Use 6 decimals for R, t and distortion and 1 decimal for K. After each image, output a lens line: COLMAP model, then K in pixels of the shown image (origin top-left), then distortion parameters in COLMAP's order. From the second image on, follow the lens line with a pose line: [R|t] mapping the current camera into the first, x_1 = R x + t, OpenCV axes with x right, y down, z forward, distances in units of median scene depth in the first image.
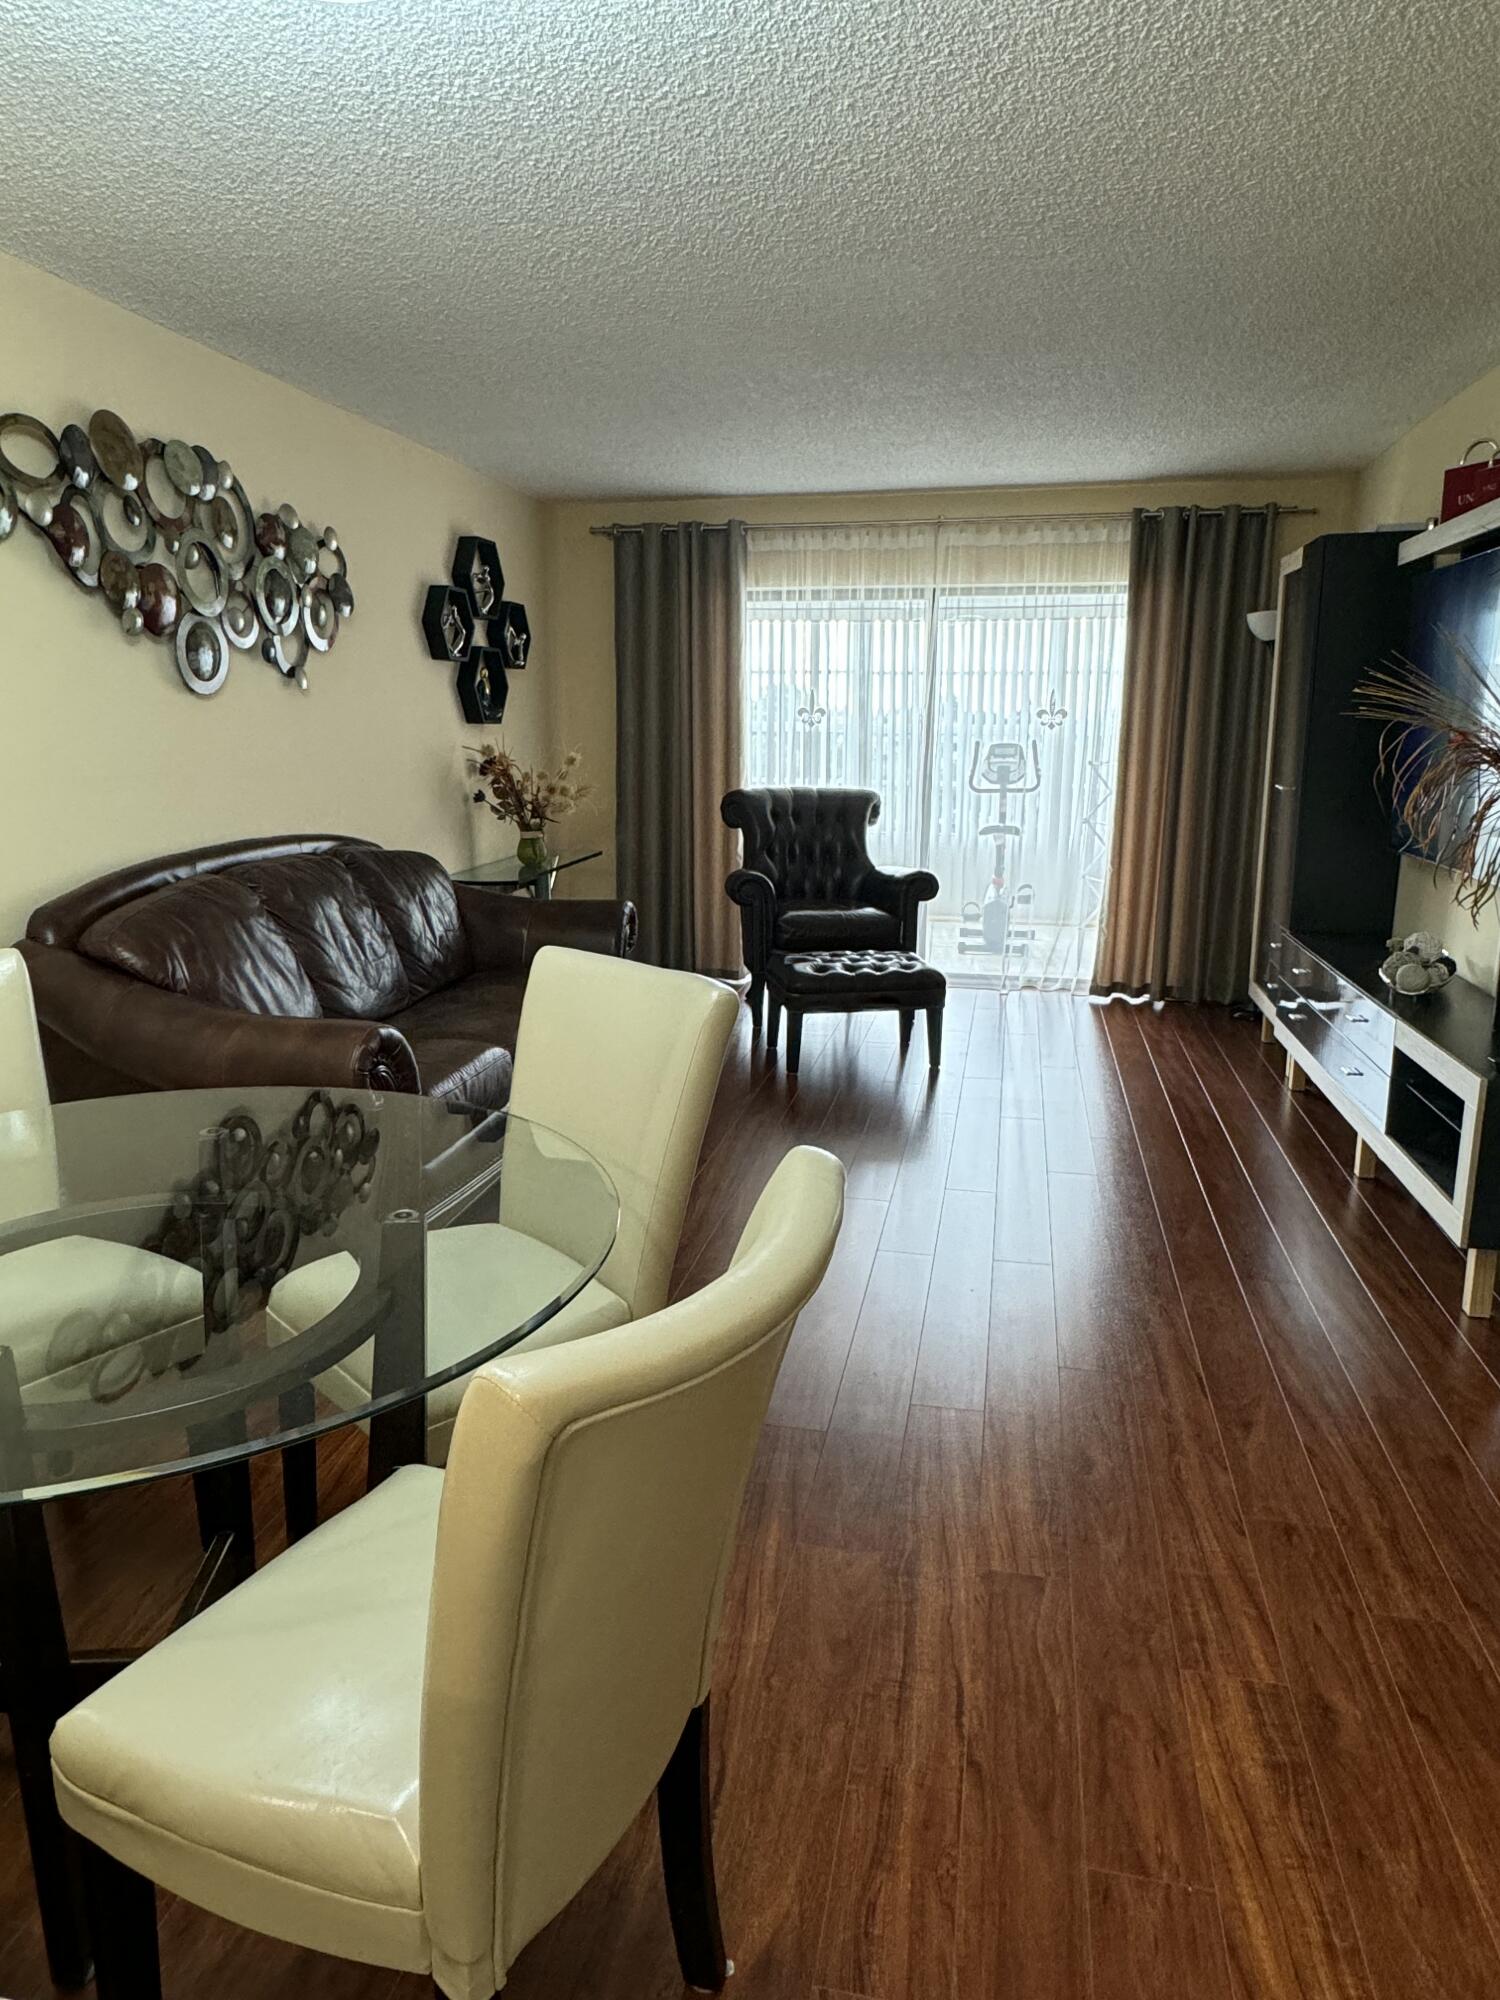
lens RADIAL K [[1257.7, 0, 750.0], [0, 1257.7, 1000.0], [0, 0, 1]] dist [-0.008540, -0.001271]
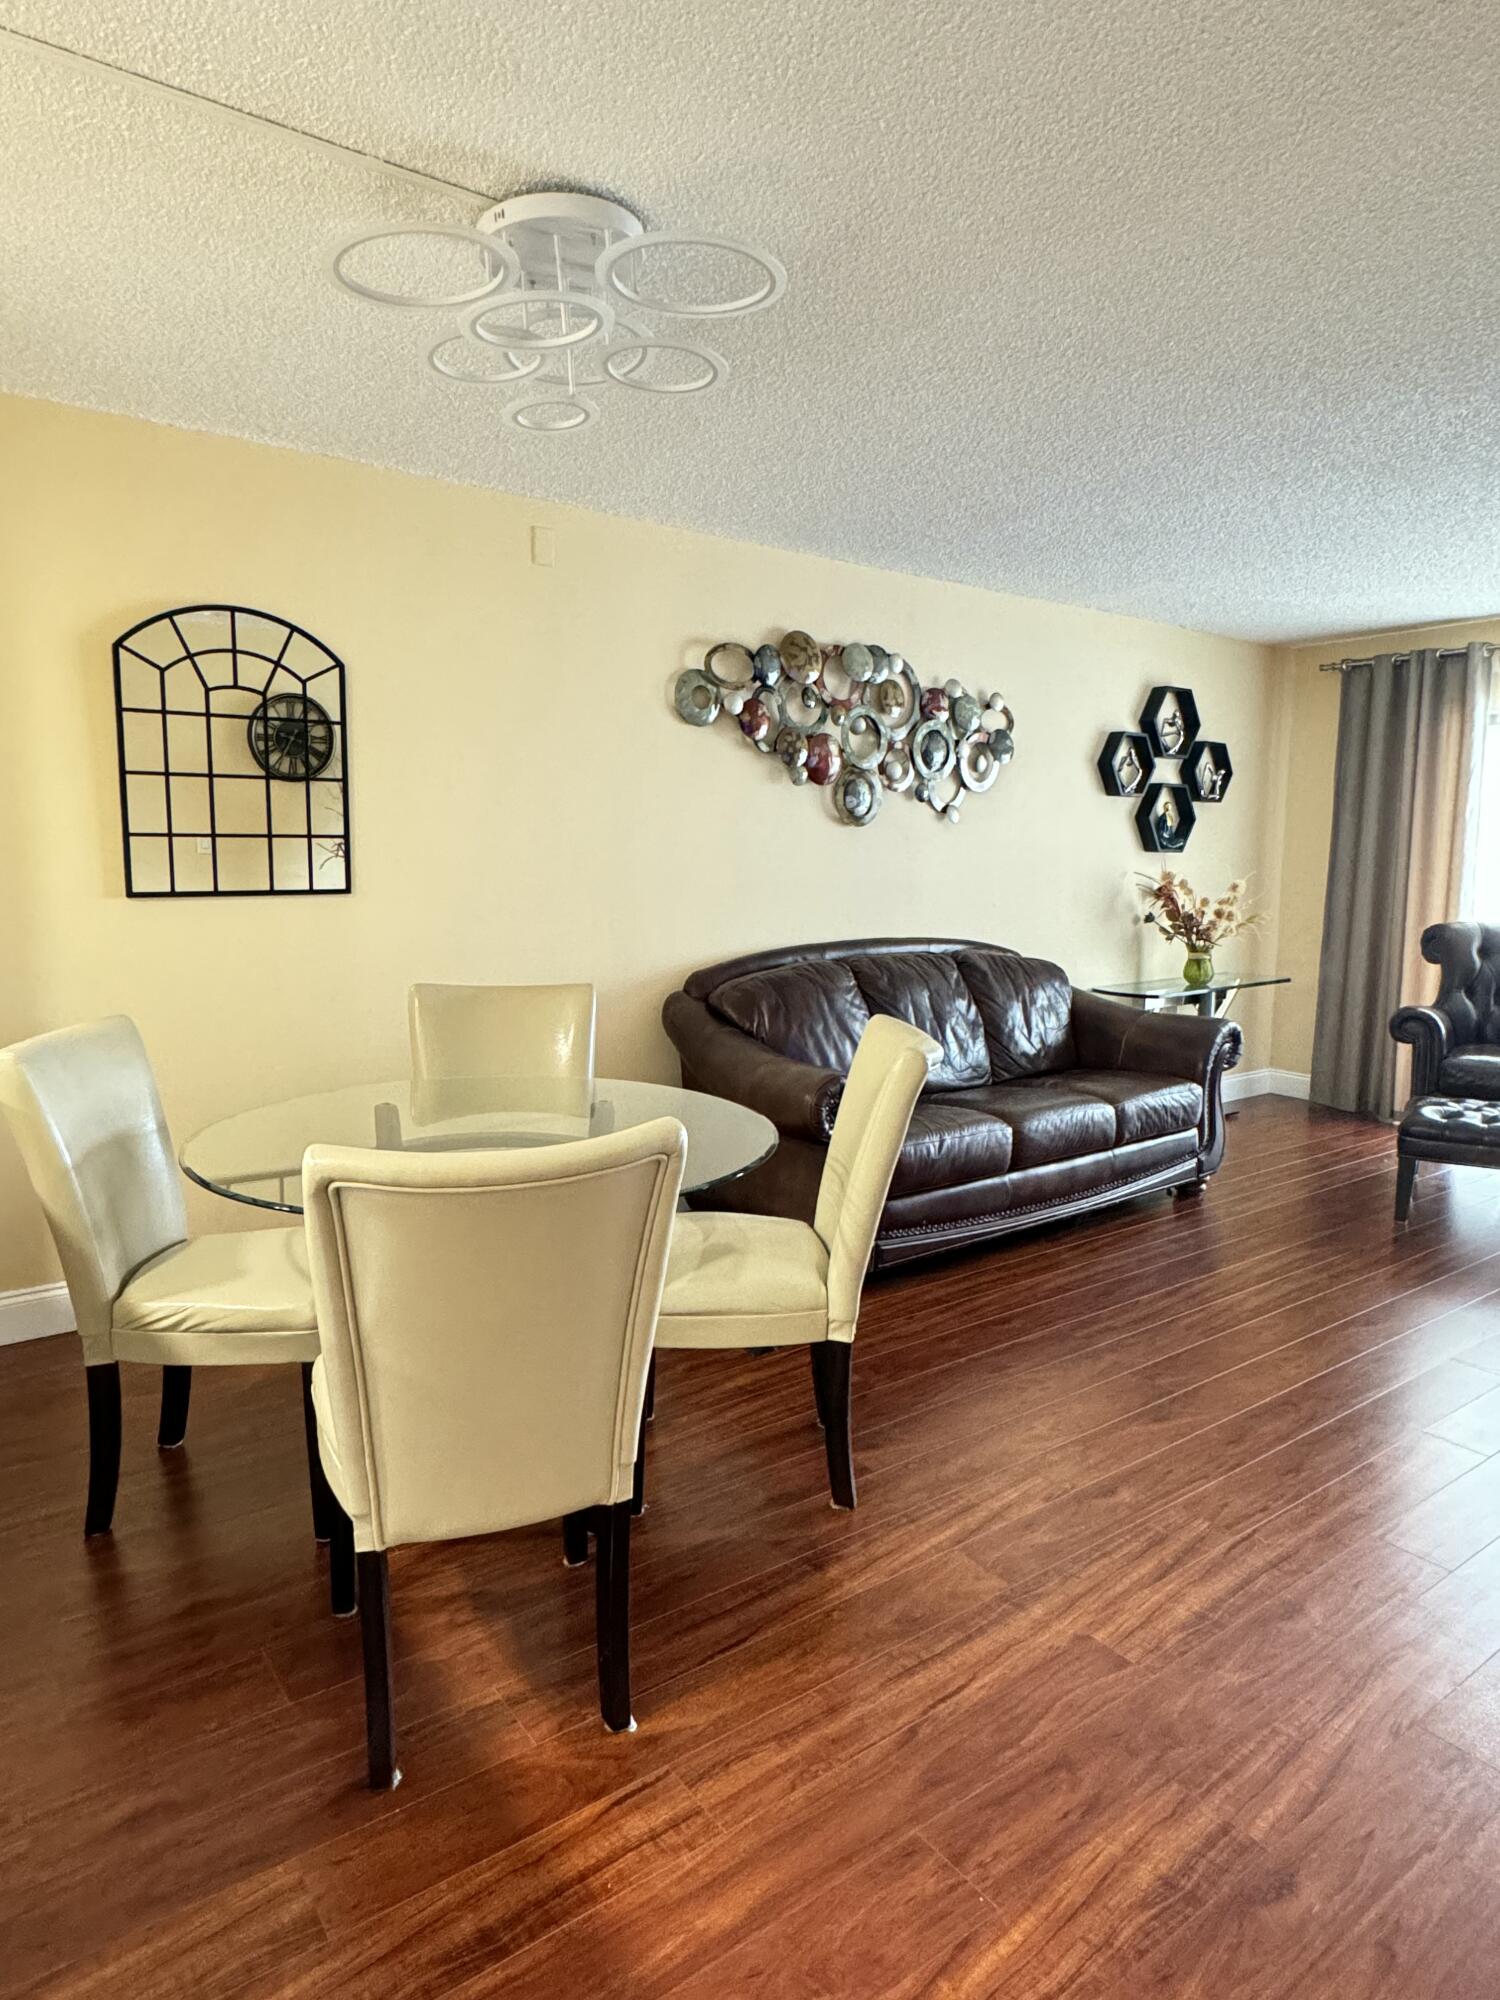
lens RADIAL K [[1208.6, 0, 750.0], [0, 1208.6, 1000.0], [0, 0, 1]] dist [0.004035, 0.000896]
pose [[0.748843, 0.084600, -0.657325, 0.312863], [-0.149398, 0.987839, -0.043061, 0.007923], [0.645688, 0.130449, 0.752376, -0.007250]]
